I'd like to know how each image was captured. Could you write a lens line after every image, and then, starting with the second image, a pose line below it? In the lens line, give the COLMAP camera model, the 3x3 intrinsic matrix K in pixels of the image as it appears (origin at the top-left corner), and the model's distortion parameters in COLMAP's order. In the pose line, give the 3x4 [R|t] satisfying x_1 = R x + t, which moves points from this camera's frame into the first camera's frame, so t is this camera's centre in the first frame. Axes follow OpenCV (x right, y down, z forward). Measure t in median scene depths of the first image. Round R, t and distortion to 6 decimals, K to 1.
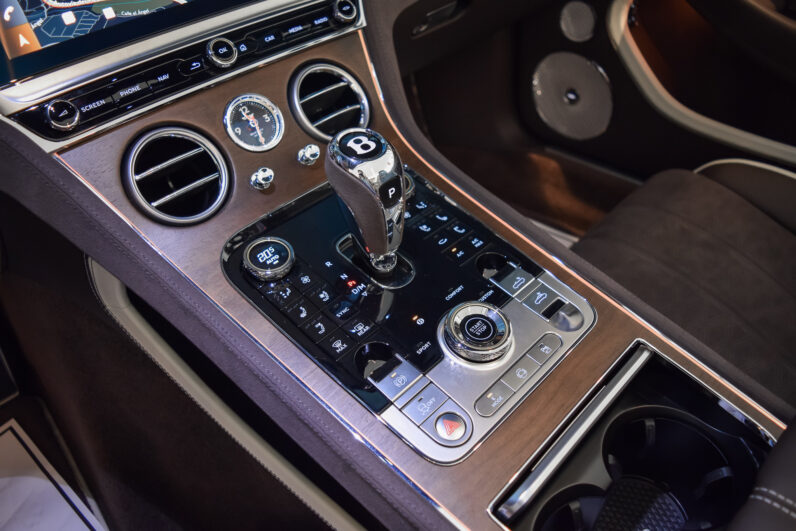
lens RADIAL K [[621.6, 0, 398.9], [0, 621.6, 266.4], [0, 0, 1]] dist [-0.087471, 0.009014]
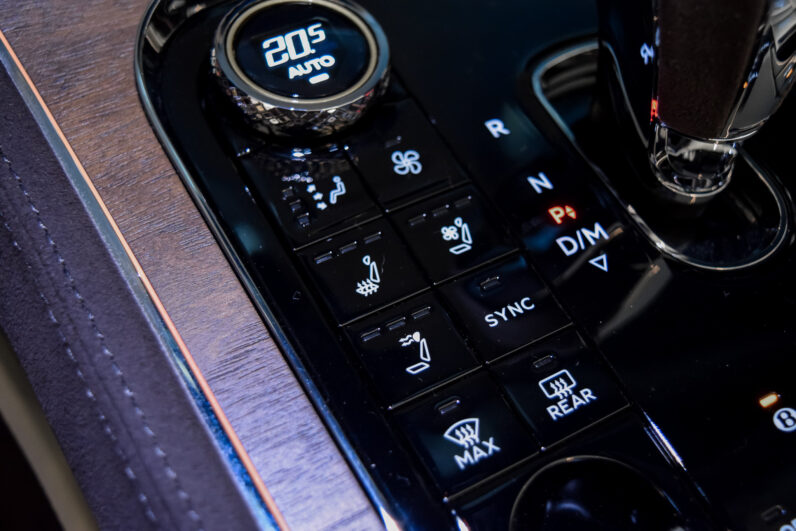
lens RADIAL K [[1134.8, 0, 398.7], [0, 1134.8, 264.5], [0, 0, 1]] dist [-0.095475, 0.000000]
pose [[0.959037, 0.244741, -0.142654, -0.068883], [-0.229209, 0.966329, 0.116927, 0.006659], [0.166467, -0.079439, 0.982842, 0.488315]]
